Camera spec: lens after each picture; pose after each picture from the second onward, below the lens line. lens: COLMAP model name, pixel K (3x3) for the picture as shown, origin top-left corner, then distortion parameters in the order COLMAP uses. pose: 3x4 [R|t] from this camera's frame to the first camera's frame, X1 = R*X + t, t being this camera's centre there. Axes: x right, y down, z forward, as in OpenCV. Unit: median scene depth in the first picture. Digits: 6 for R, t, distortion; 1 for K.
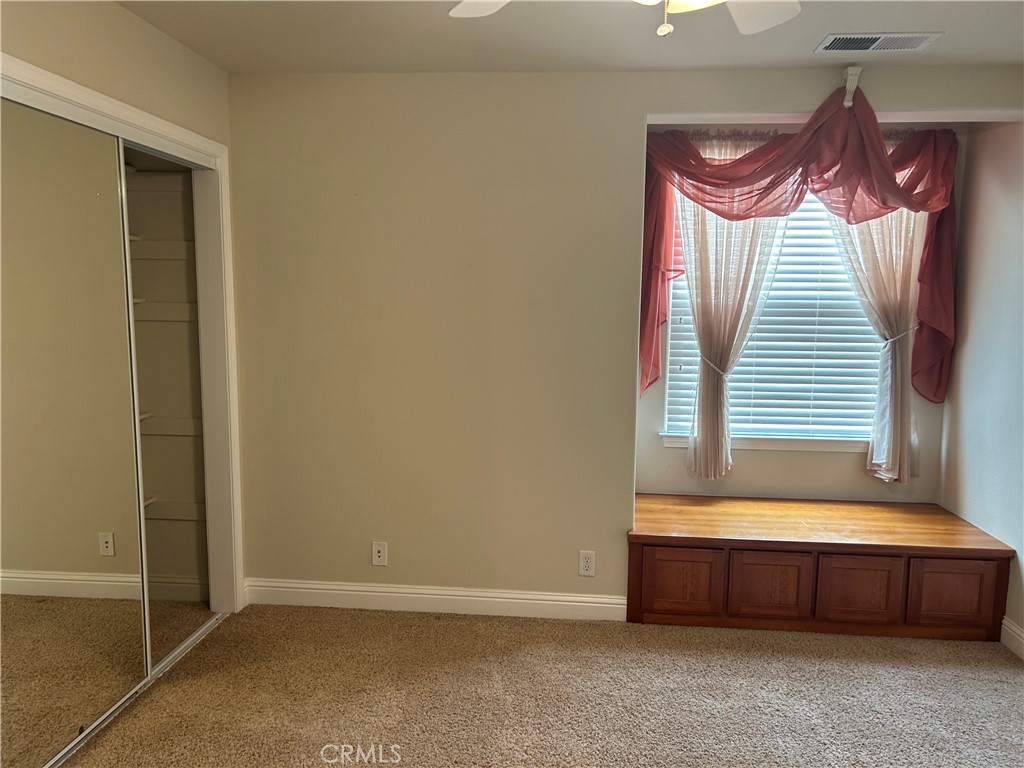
lens RADIAL K [[769.6, 0, 509.7], [0, 769.6, 387.6], [0, 0, 1]] dist [0.060259, -0.057835]
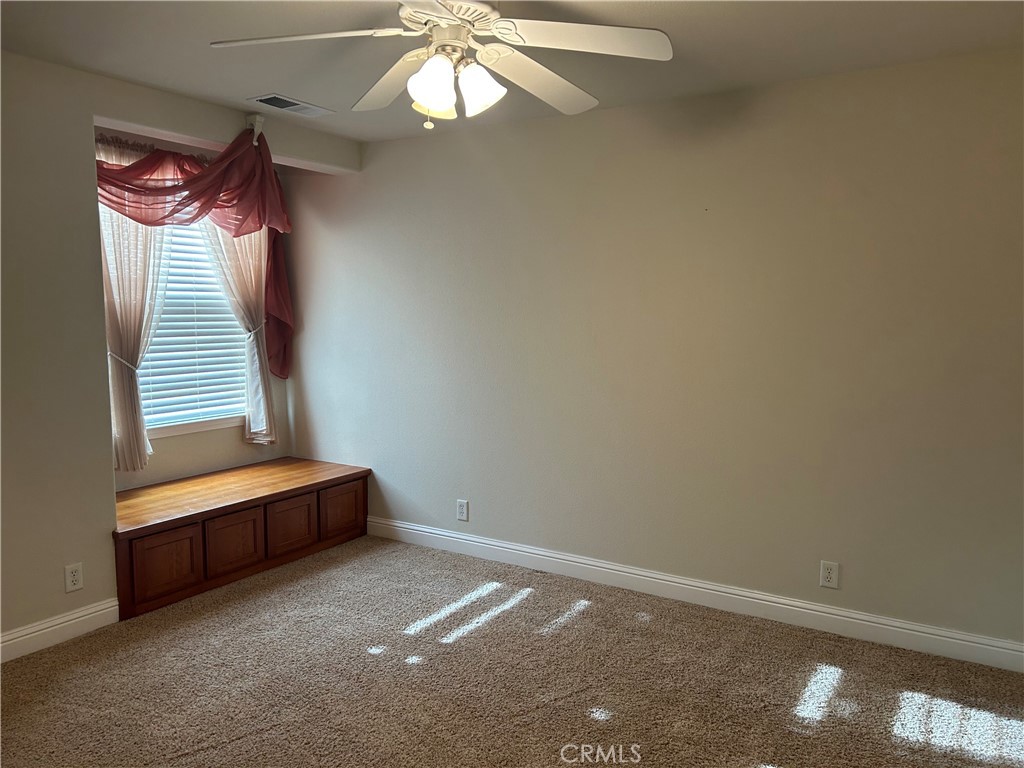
lens RADIAL K [[769.6, 0, 509.7], [0, 769.6, 386.4], [0, 0, 1]] dist [0.060259, -0.057835]
pose [[0.471805, -0.102573, 0.875716, -0.449184], [0.104782, 0.992694, 0.059822, -0.005784], [-0.875455, 0.063536, 0.479106, 0.056547]]
